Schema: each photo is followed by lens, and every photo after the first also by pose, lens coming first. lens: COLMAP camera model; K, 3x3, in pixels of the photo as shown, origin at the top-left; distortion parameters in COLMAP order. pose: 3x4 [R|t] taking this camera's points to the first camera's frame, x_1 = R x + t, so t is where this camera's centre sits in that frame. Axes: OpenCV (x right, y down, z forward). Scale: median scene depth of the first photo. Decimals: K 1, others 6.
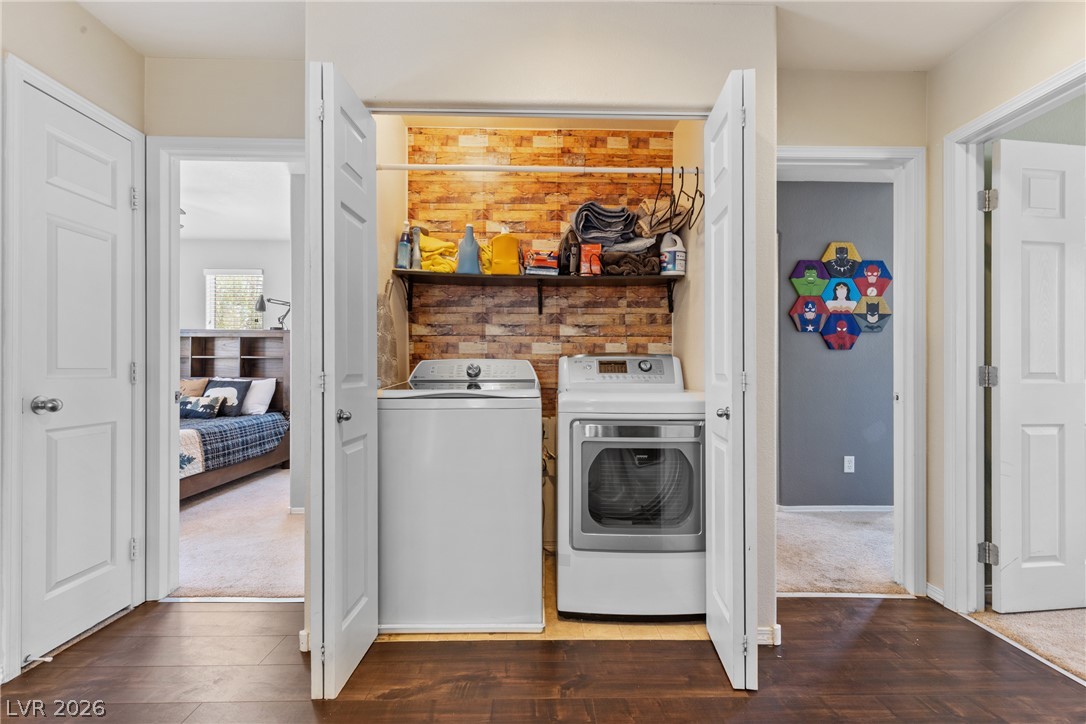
lens RADIAL K [[488.8, 0, 550.9], [0, 488.8, 366.0], [0, 0, 1]] dist [0.006264, -0.001438]
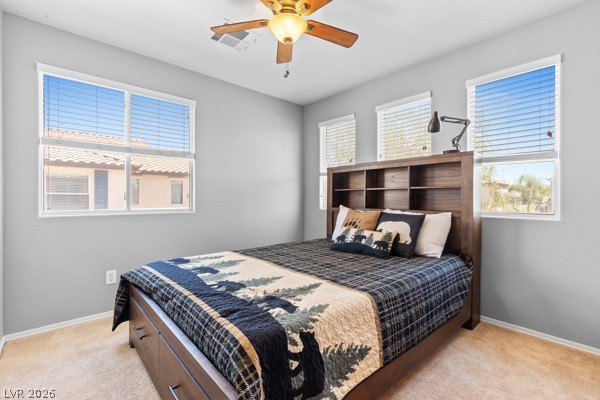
lens RADIAL K [[270.1, 0, 299.6], [0, 270.1, 199.3], [0, 0, 1]] dist [0.006264, -0.001438]
pose [[0.640477, 0.000067, -0.767978, -0.394009], [-0.000107, 1.000000, -0.000002, 0.003602], [0.767978, 0.000084, 0.640477, 0.540087]]
